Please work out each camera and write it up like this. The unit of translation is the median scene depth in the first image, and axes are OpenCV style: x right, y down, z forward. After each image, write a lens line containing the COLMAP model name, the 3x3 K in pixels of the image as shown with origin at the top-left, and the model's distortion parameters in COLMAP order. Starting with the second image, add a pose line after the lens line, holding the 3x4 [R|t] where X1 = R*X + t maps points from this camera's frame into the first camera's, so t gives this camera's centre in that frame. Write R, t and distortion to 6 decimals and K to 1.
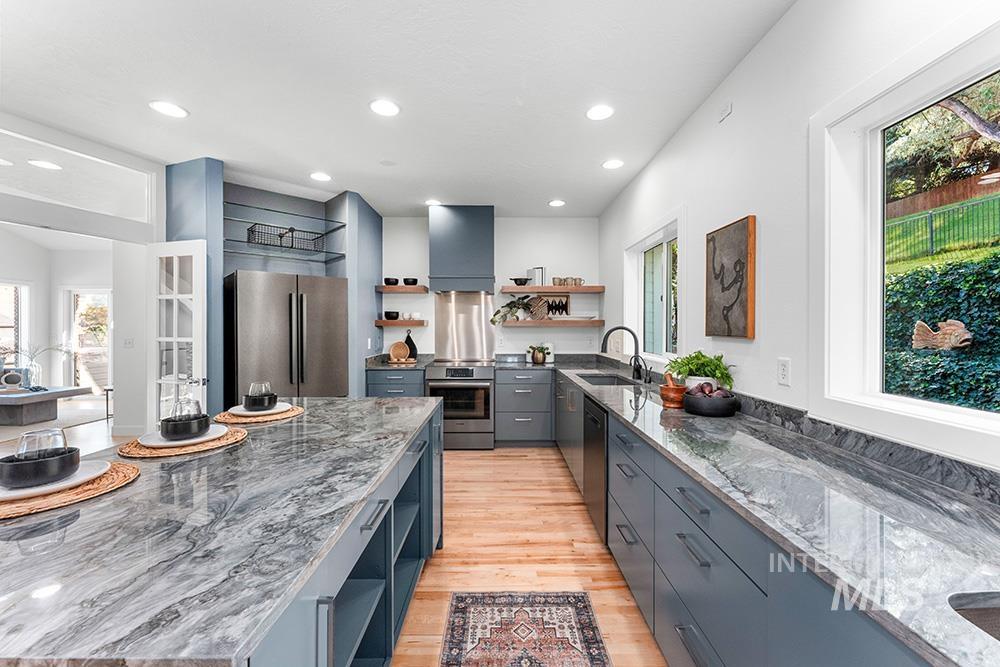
lens RADIAL K [[398.0, 0, 506.7], [0, 398.0, 329.0], [0, 0, 1]] dist [0.004271, 0.000290]
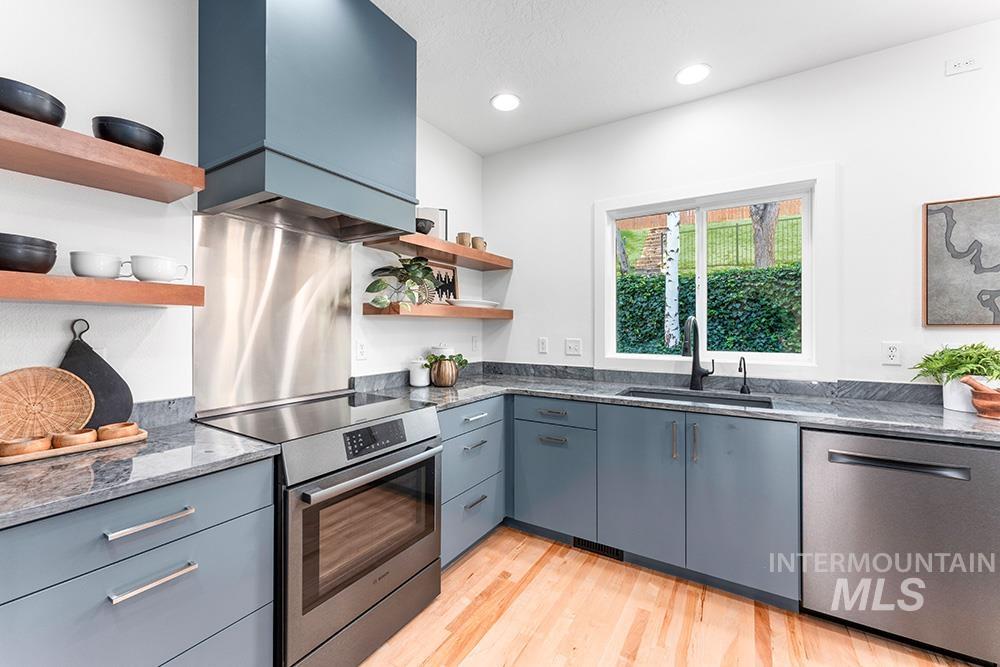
lens RADIAL K [[398.0, 0, 500.5], [0, 398.0, 328.5], [0, 0, 1]] dist [0.004271, 0.000290]
pose [[0.532964, 0.000457, 0.846138, -0.335777], [0.003413, 0.999991, -0.002690, 0.010862], [-0.846131, 0.004322, 0.532958, 0.649753]]
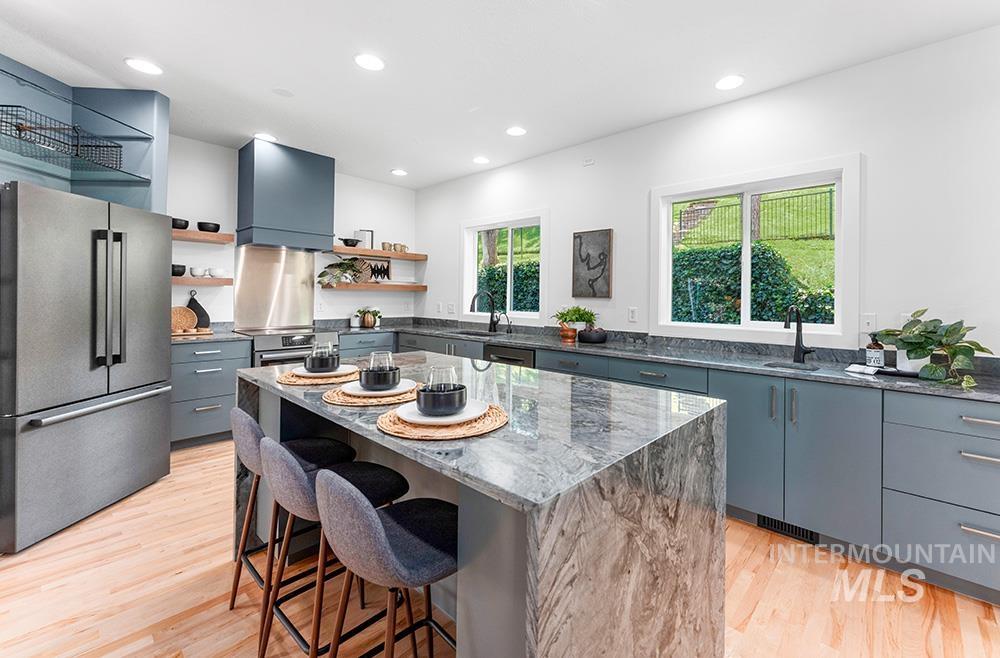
lens RADIAL K [[417.5, 0, 529.3], [0, 417.5, 297.6], [0, 0, 1]] dist [0.000216, 0.000204]
pose [[0.674416, 0.010530, 0.738277, -0.416886], [-0.009285, 0.999940, -0.005781, 0.015361], [-0.738294, -0.002956, 0.674473, 0.005035]]
